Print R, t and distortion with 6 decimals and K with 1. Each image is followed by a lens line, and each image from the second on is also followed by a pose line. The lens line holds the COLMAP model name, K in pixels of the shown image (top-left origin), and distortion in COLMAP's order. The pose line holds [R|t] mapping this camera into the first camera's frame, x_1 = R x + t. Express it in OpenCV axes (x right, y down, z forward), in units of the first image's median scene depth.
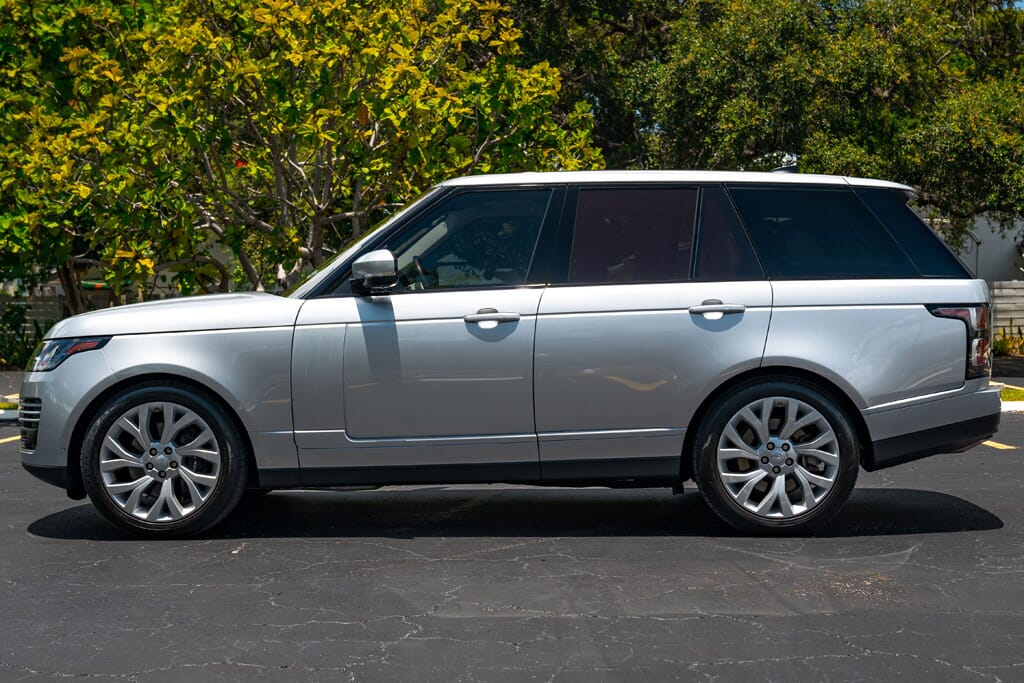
lens RADIAL K [[1258.9, 0, 512.0], [0, 1258.9, 341.5], [0, 0, 1]] dist [0.004722, 0.004651]
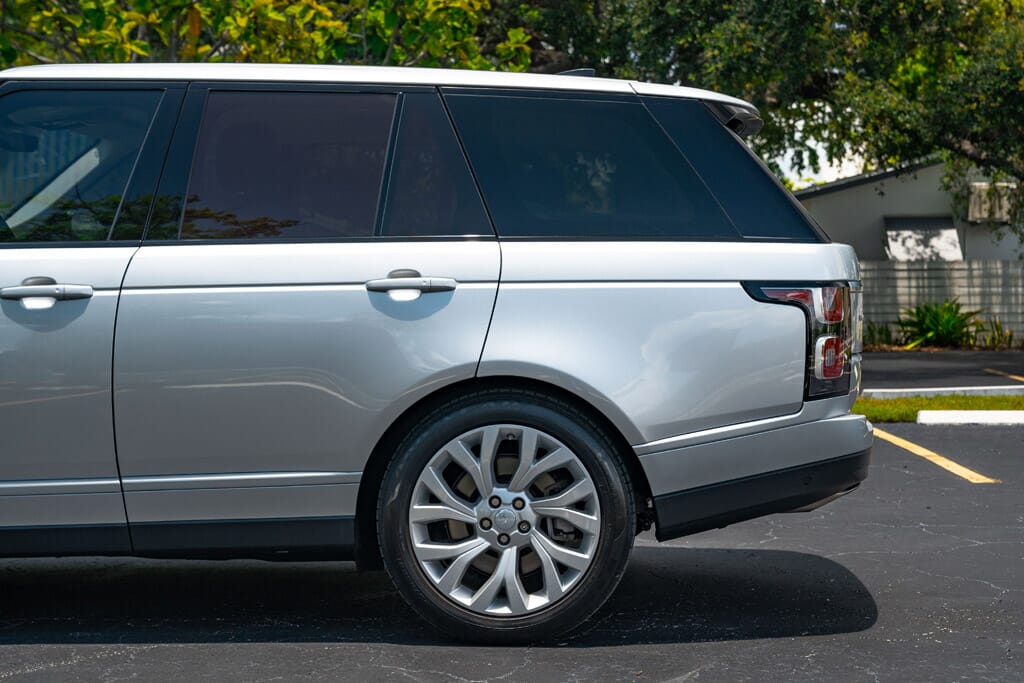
lens RADIAL K [[1529.2, 0, 512.0], [0, 1529.2, 341.5], [0, 0, 1]] dist [0.071146, 0.038074]
pose [[0.999456, 0.013351, 0.030161, 0.189399], [-0.013766, 0.999813, 0.013582, -0.008190], [-0.029974, -0.013990, 0.999453, 0.229698]]
